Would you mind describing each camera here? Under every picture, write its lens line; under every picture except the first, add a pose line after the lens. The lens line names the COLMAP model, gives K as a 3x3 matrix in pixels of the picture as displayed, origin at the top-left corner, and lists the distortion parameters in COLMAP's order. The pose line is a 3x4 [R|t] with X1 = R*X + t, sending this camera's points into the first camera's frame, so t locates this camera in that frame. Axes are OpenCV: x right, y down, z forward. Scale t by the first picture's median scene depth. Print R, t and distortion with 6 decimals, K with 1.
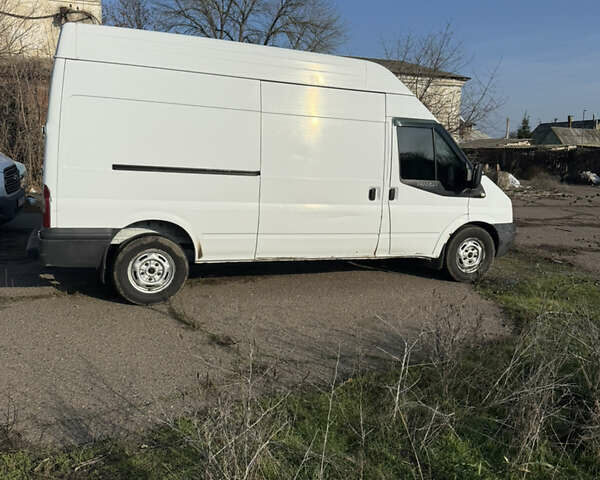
lens RADIAL K [[567.8, 0, 289.6], [0, 567.8, 241.7], [0, 0, 1]] dist [0.178640, -0.354679]
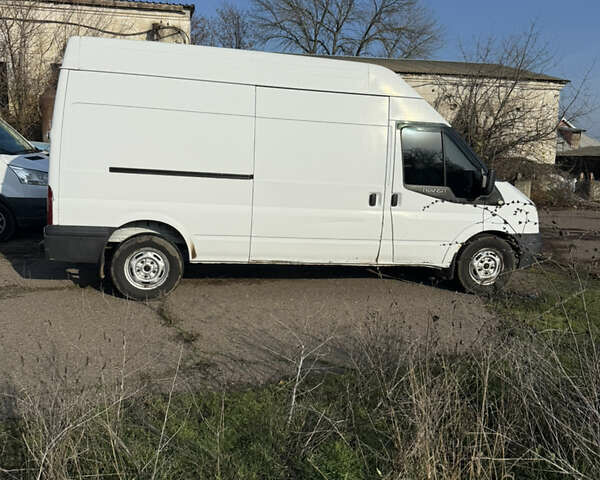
lens RADIAL K [[567.8, 0, 289.6], [0, 567.8, 241.7], [0, 0, 1]] dist [0.178640, -0.354679]
pose [[0.981569, 0.029452, -0.188826, 0.189328], [-0.032187, 0.999416, -0.011433, 0.004746], [0.188379, 0.017300, 0.981944, 0.012761]]
